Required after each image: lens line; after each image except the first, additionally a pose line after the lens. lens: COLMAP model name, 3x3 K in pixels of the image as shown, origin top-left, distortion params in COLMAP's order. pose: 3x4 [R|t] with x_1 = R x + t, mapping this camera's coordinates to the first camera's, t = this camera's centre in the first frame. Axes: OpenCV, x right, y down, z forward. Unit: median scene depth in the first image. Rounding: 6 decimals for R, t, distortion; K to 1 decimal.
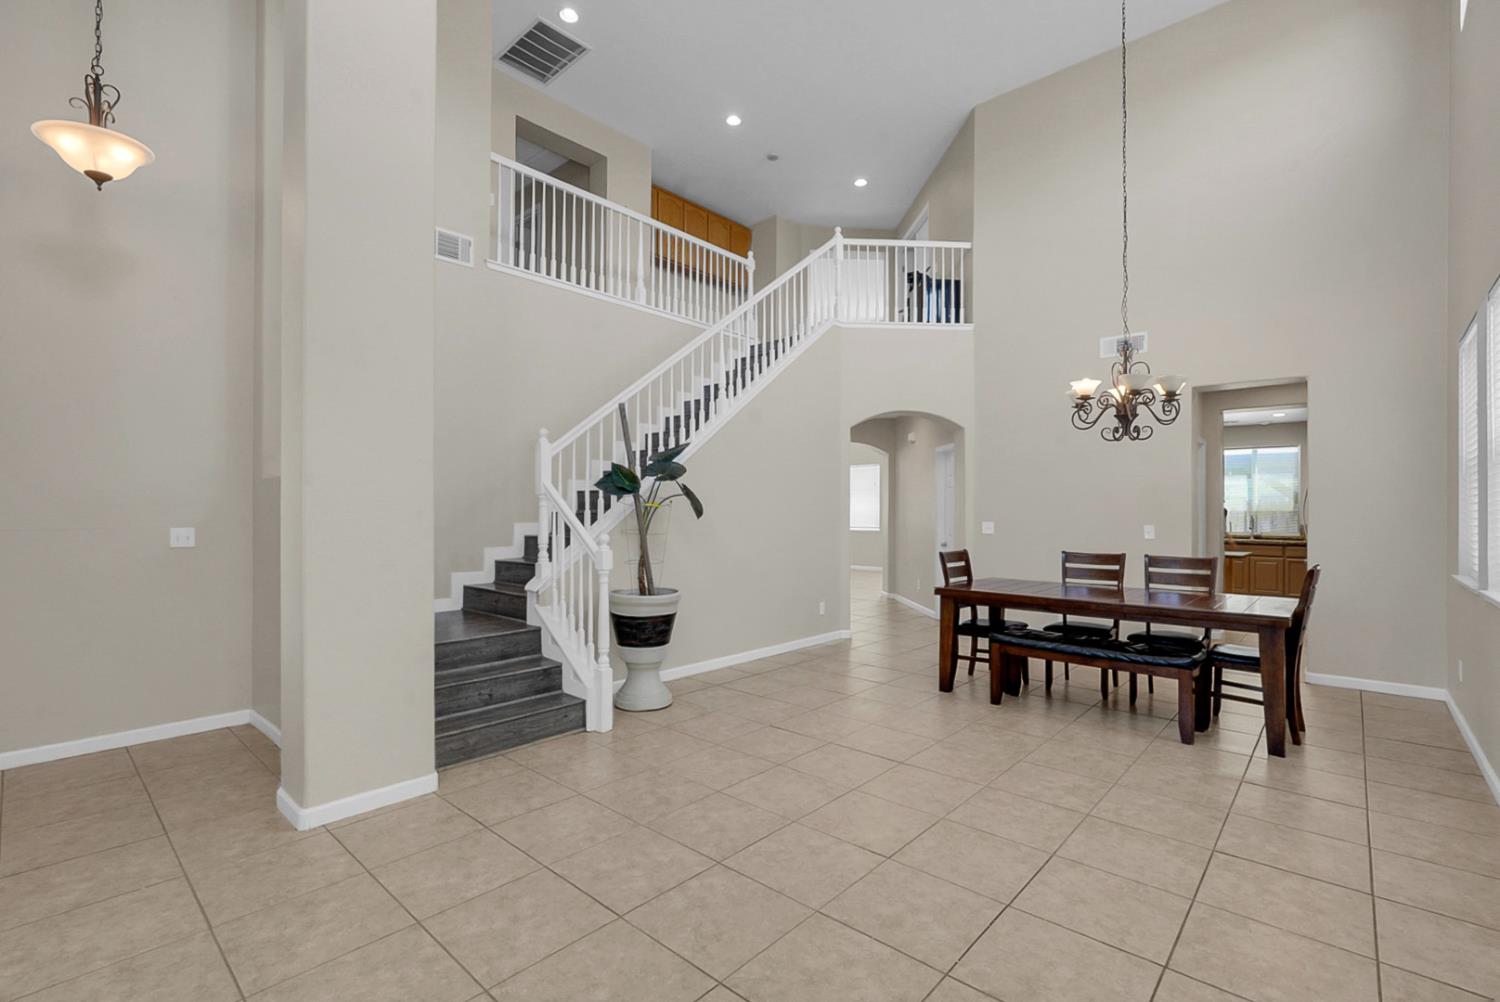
lens RADIAL K [[668.3, 0, 756.0], [0, 668.3, 525.5], [0, 0, 1]] dist [-0.012404, -0.000508]
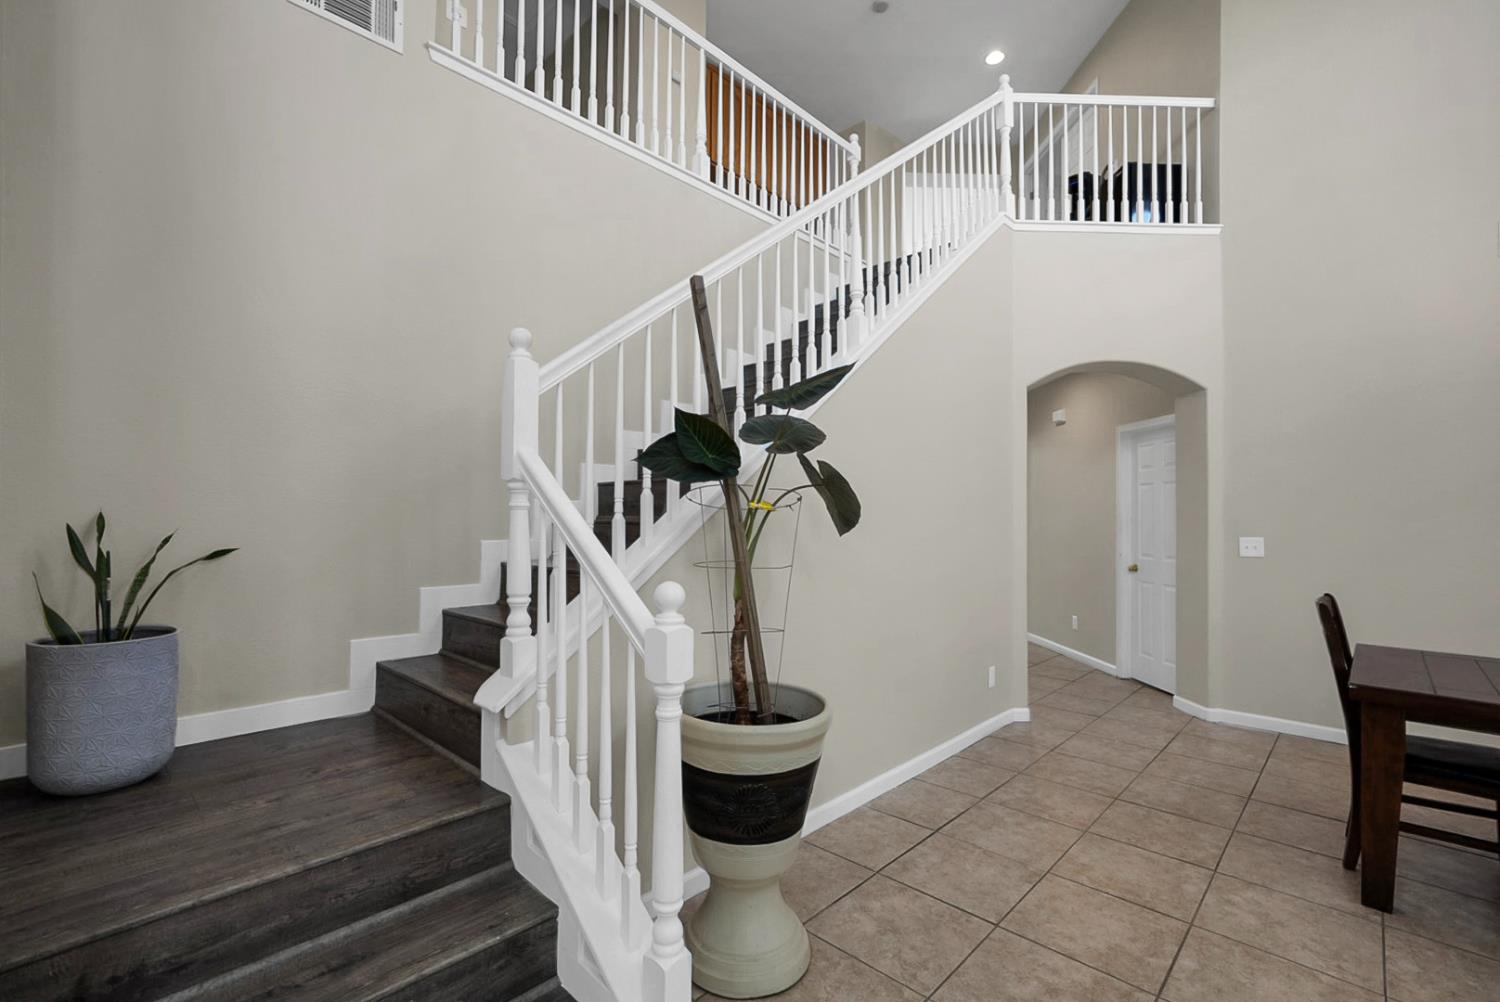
lens RADIAL K [[653.0, 0, 751.1], [0, 653.0, 533.7], [0, 0, 1]] dist [-0.002167, -0.000197]
pose [[0.999374, 0.004097, -0.035146, -0.144903], [-0.003967, 0.999985, 0.003750, -0.012911], [0.035161, -0.003608, 0.999375, 0.549021]]
